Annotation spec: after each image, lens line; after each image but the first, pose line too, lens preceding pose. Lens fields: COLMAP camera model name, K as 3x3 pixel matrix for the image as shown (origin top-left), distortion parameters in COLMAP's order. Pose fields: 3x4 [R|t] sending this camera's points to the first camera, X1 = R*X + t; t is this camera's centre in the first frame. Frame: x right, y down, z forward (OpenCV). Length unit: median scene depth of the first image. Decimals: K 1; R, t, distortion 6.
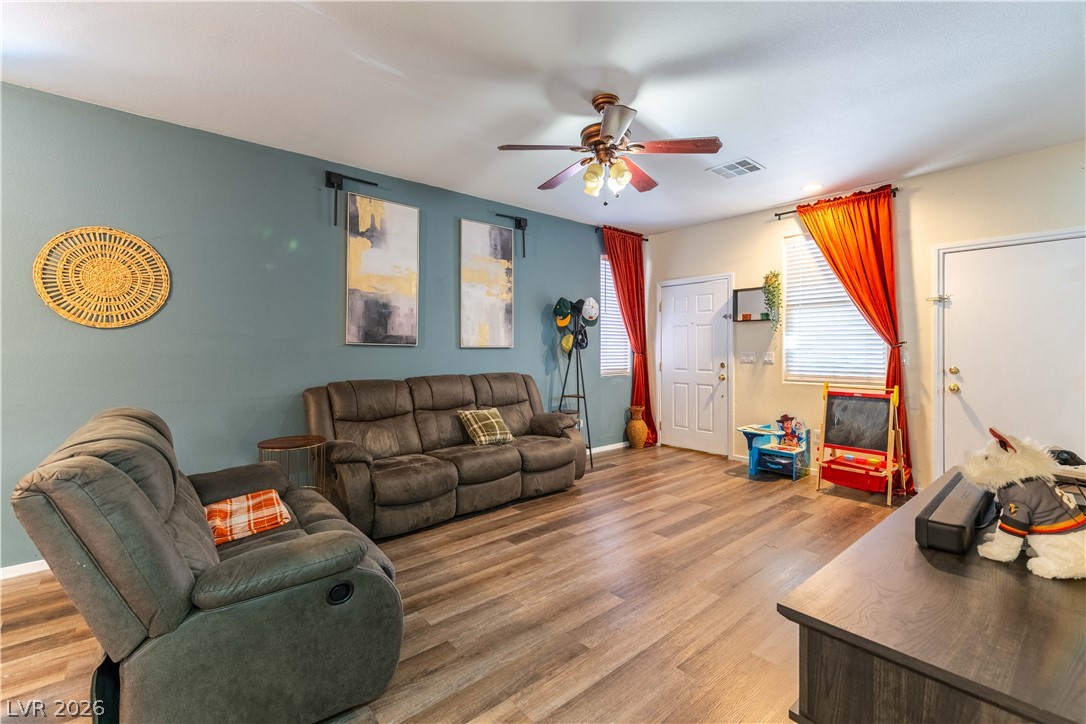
lens RADIAL K [[463.7, 0, 540.5], [0, 463.7, 346.8], [0, 0, 1]] dist [0.000397, -0.000281]
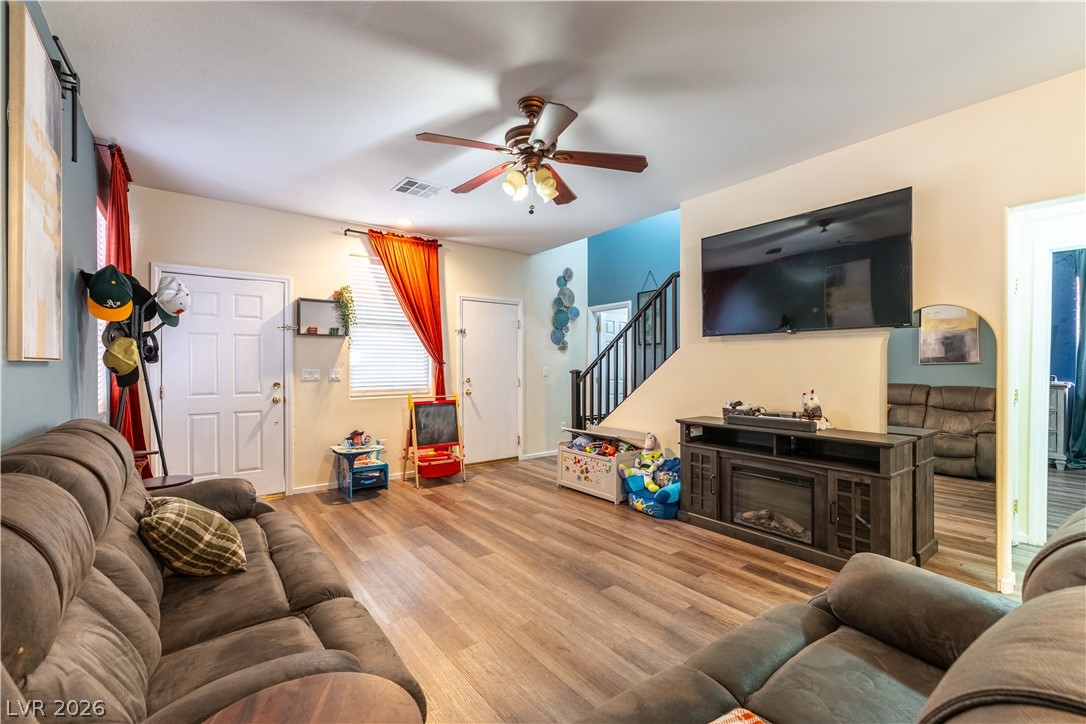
lens RADIAL K [[466.2, 0, 545.3], [0, 466.2, 365.9], [0, 0, 1]] dist [0.000637, -0.000017]
pose [[0.061460, 0.001215, 0.998109, -0.550580], [-0.002364, 0.999997, -0.001072, 0.006104], [-0.998107, -0.002294, 0.061463, 0.624480]]
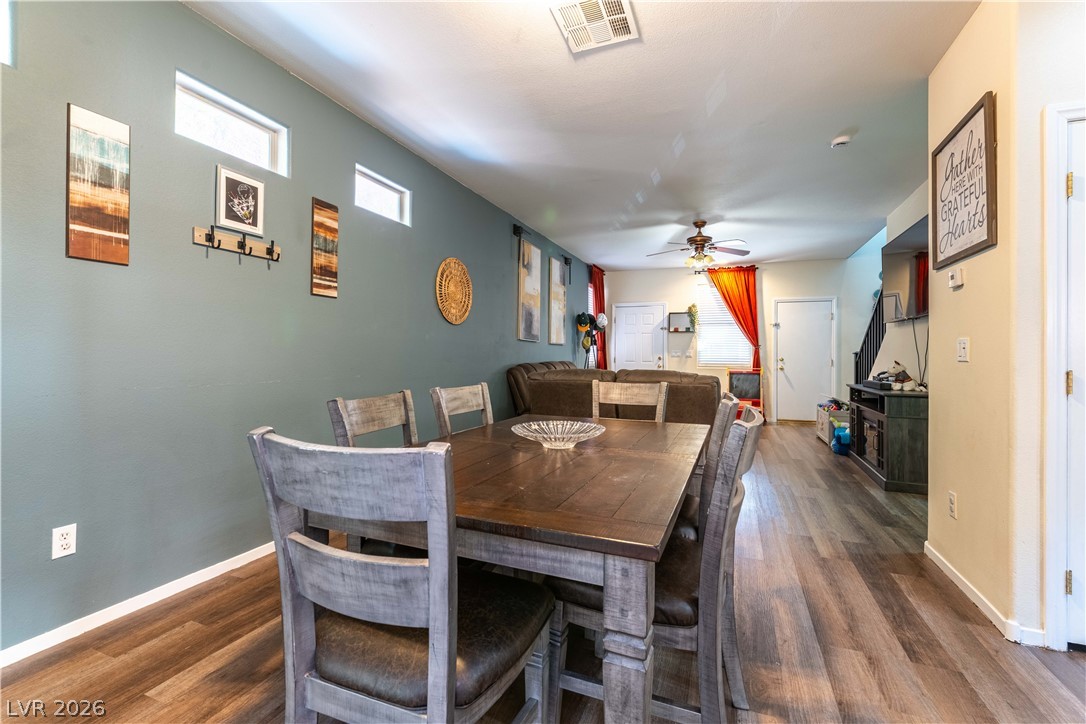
lens RADIAL K [[463.7, 0, 540.5], [0, 463.7, 346.8], [0, 0, 1]] dist [0.000397, -0.000281]
pose [[0.889860, 0.017295, 0.455906, -0.954804], [-0.012105, 0.999824, -0.014301, 0.035589], [-0.456073, 0.007207, 0.889913, -0.333693]]
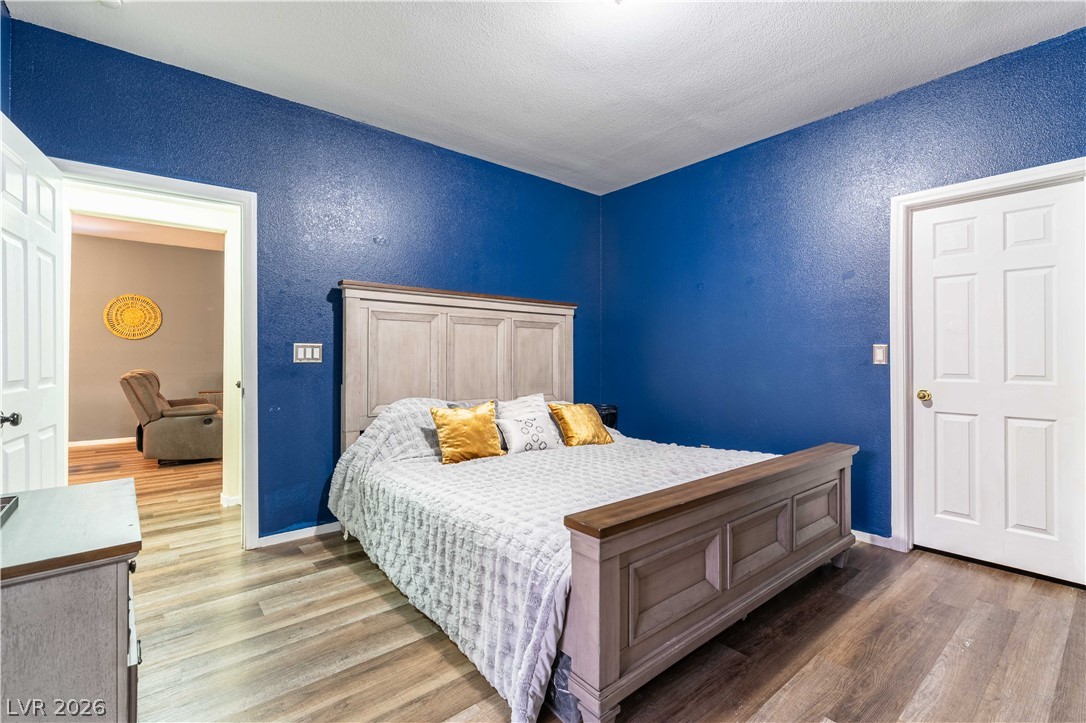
lens RADIAL K [[481.8, 0, 544.5], [0, 481.8, 355.2], [0, 0, 1]] dist [-0.001907, -0.000211]
pose [[0.999811, 0.005051, -0.018762, 0.766529], [-0.005017, 0.999986, 0.001851, 0.016362], [0.018771, -0.001756, 0.999822, -0.900273]]
